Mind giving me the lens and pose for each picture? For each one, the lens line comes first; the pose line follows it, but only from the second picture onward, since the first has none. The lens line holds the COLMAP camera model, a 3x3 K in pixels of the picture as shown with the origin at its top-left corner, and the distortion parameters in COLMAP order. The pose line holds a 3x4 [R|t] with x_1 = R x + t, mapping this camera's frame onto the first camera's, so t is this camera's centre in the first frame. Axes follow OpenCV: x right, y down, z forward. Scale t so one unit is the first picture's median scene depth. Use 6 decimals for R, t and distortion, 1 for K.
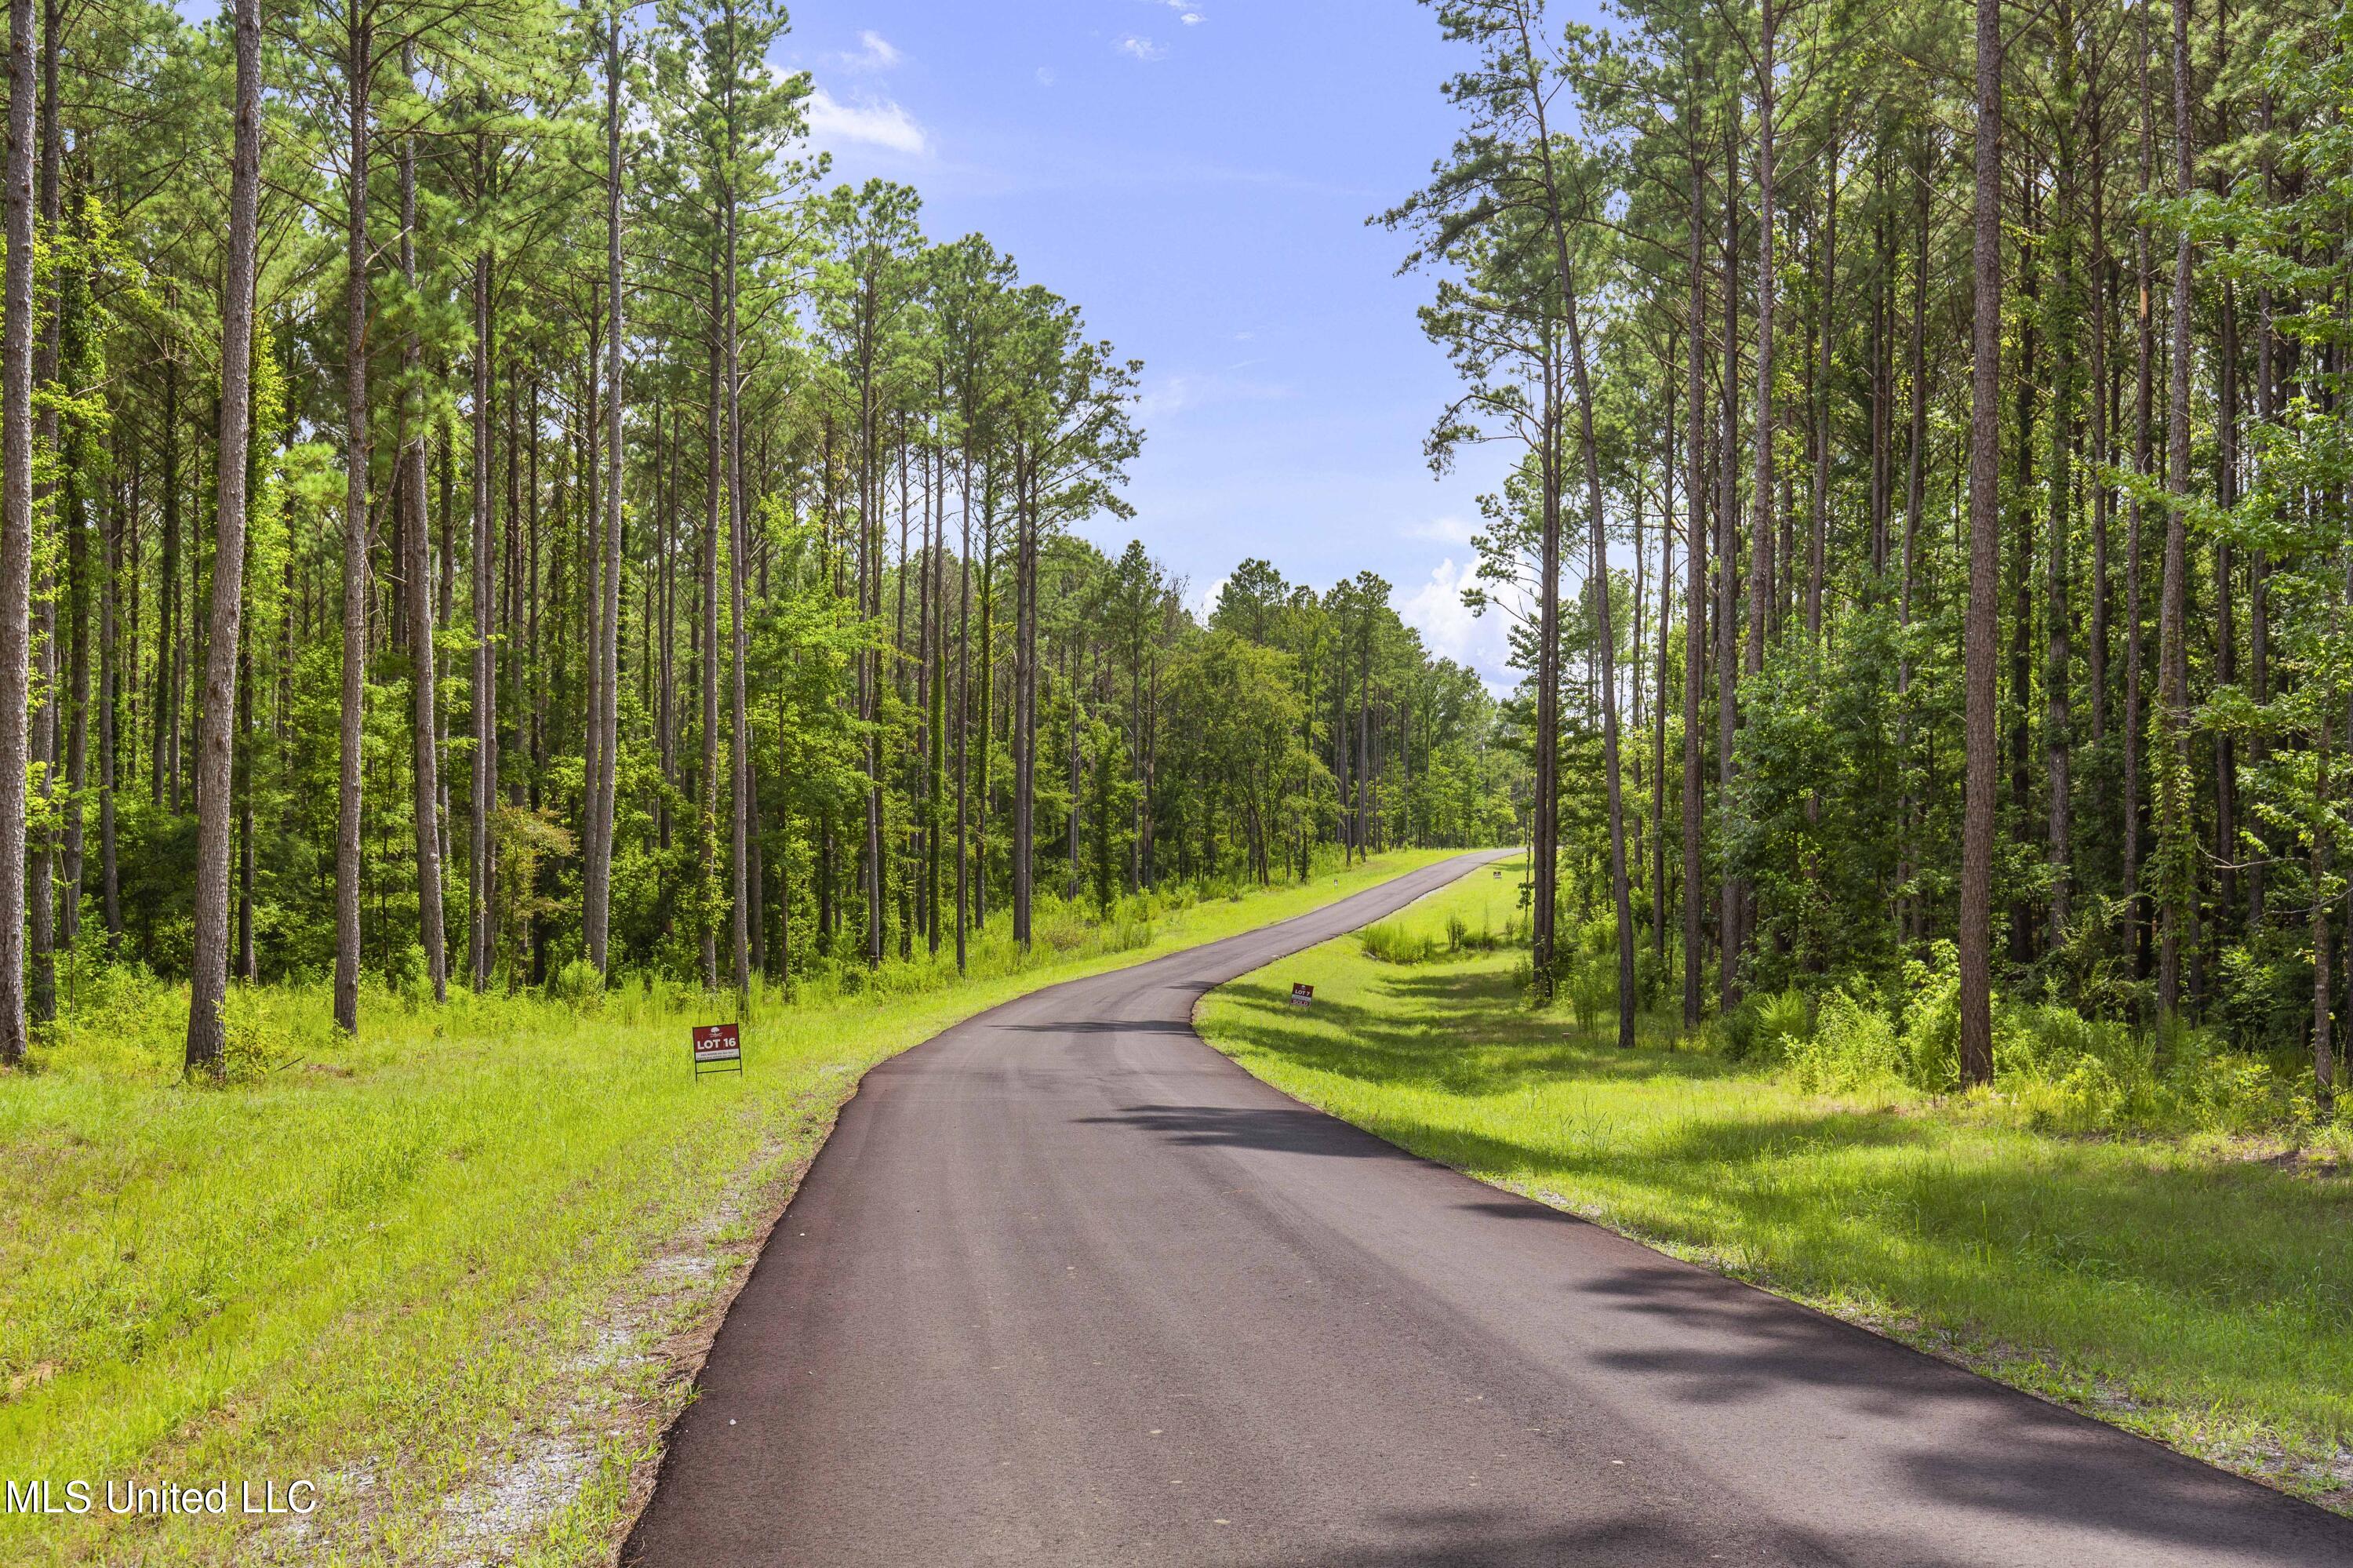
lens RADIAL K [[2378.3, 0, 1176.5], [0, 2378.3, 784.0], [0, 0, 1]] dist [-0.004557, -0.000426]
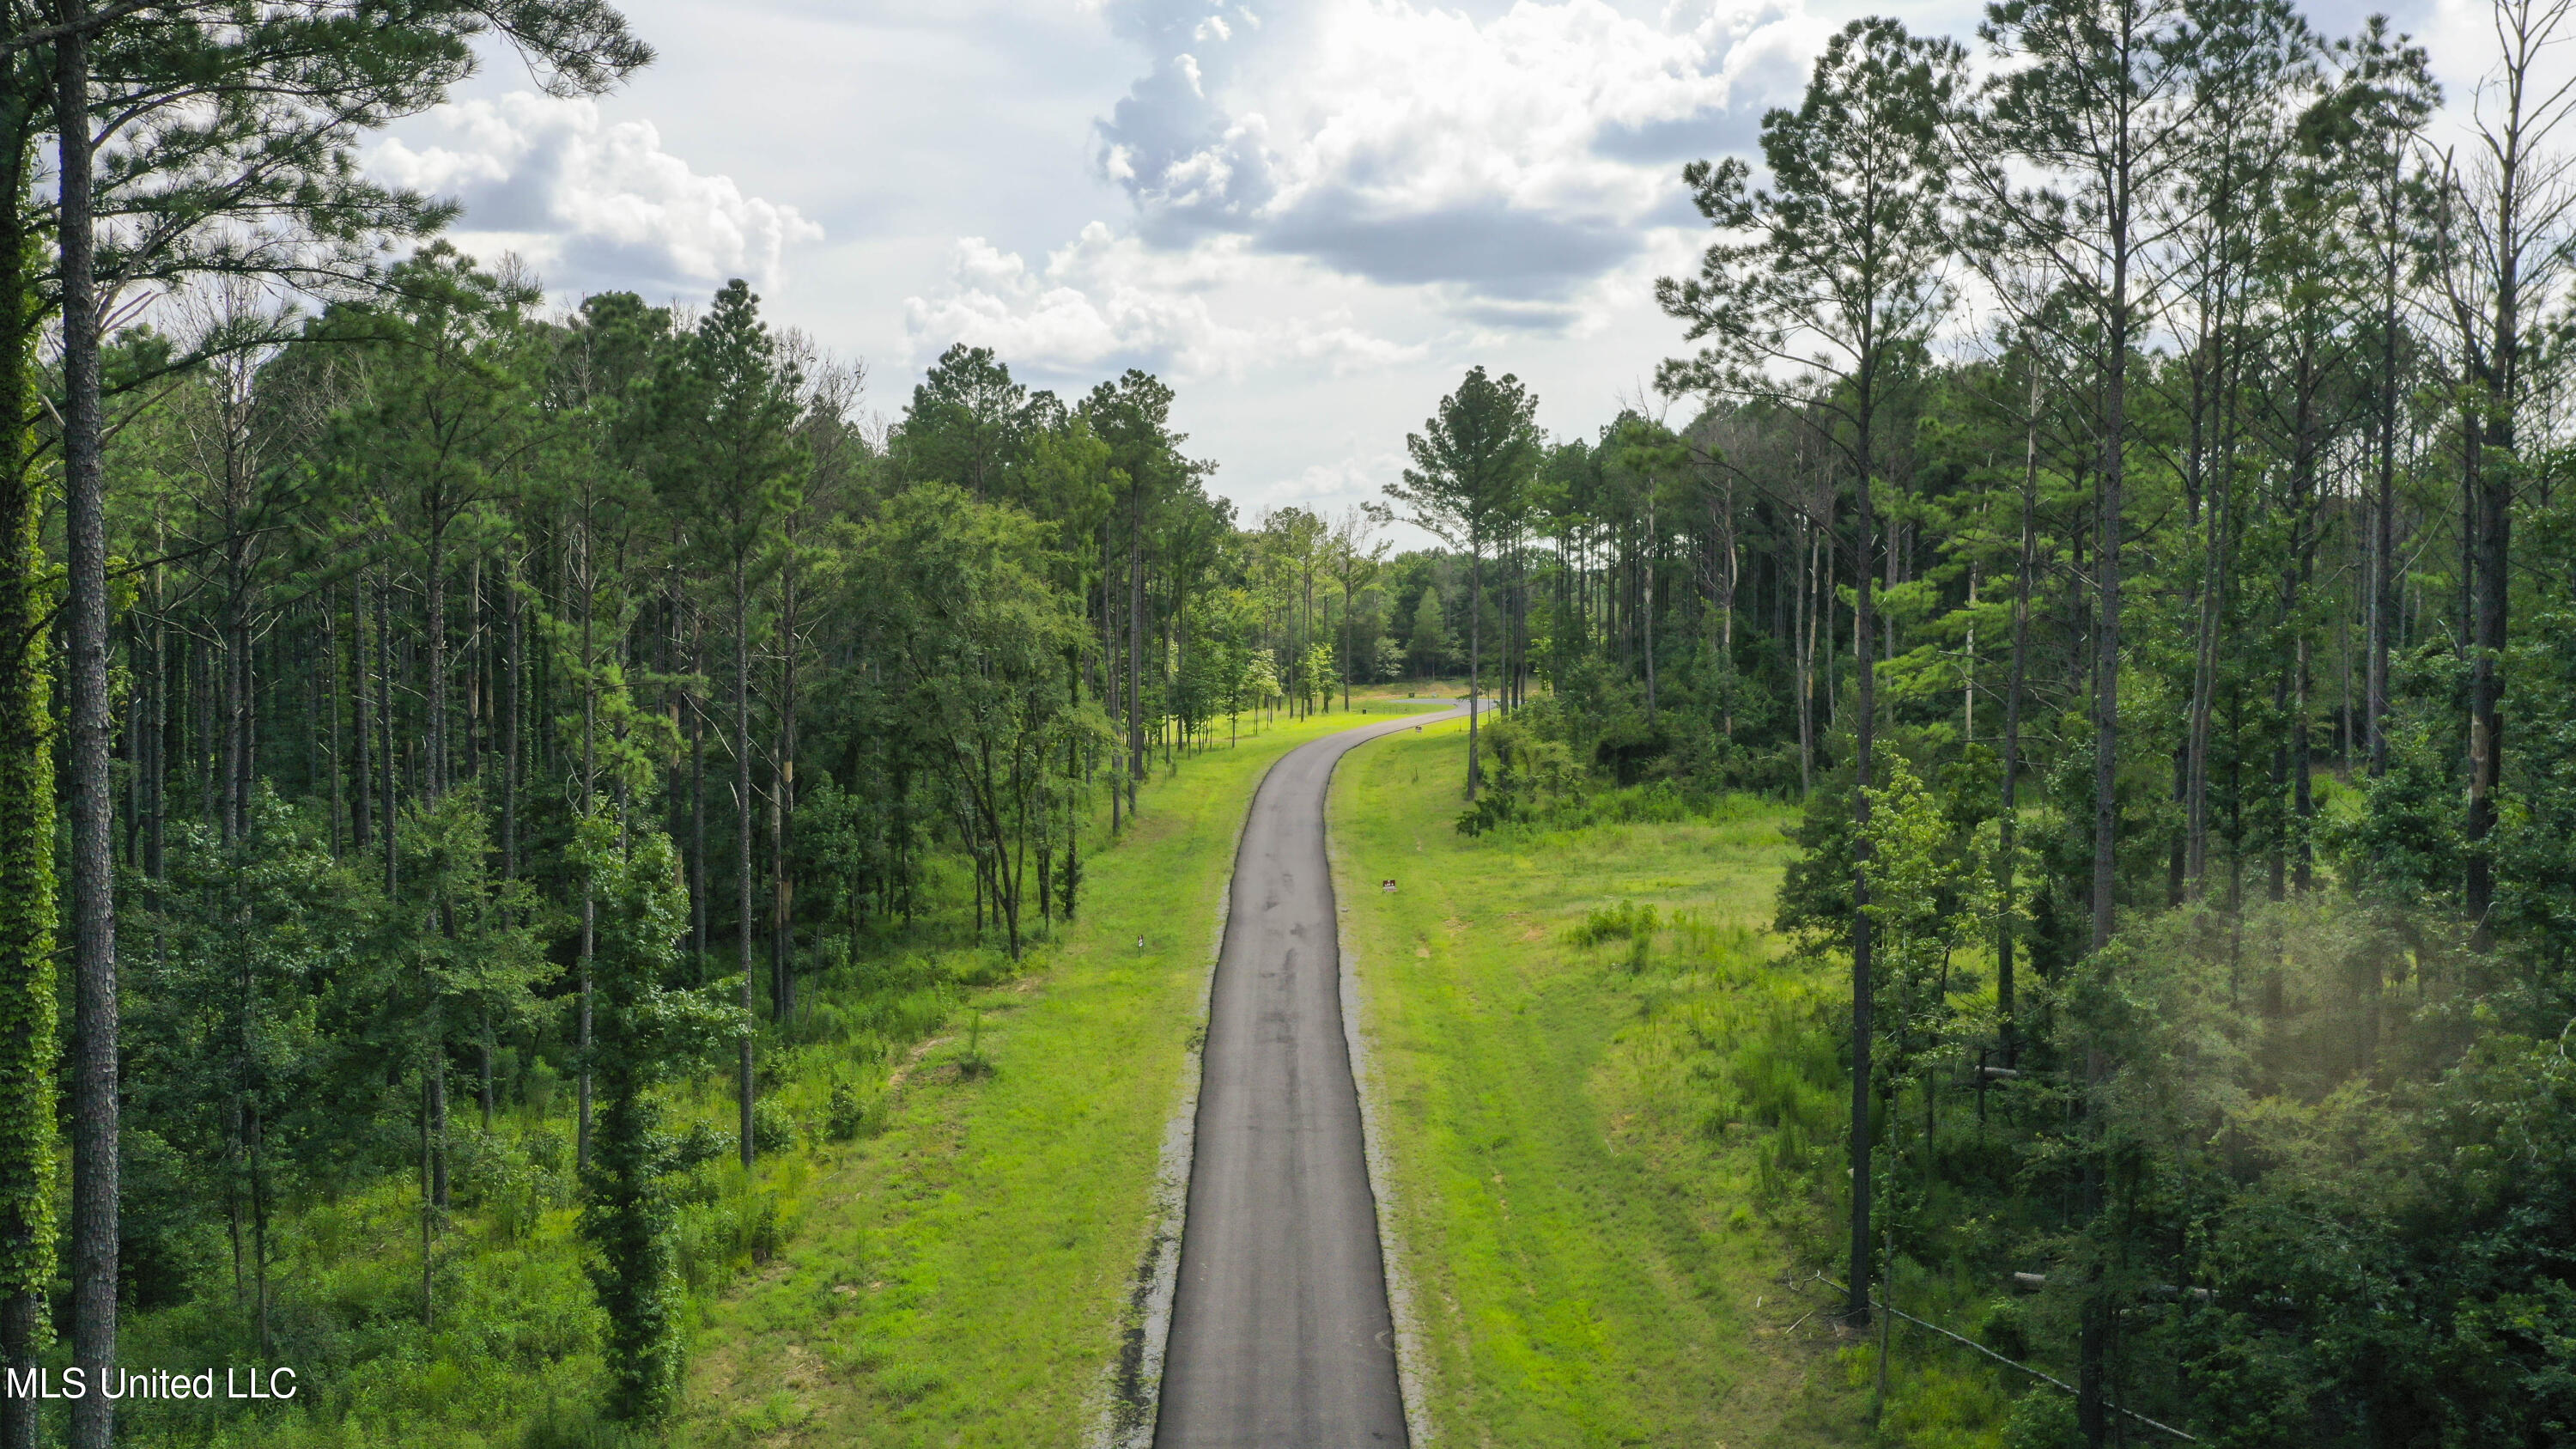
lens RADIAL K [[2111.5, 0, 1288.0], [0, 2111.5, 724.5], [0, 0, 1]] dist [0.040161, 0.003191]
pose [[0.977609, -0.012325, 0.210068, -0.001191], [-0.003653, 0.997139, 0.075502, -0.039964], [-0.210398, -0.074579, 0.974767, 0.458179]]
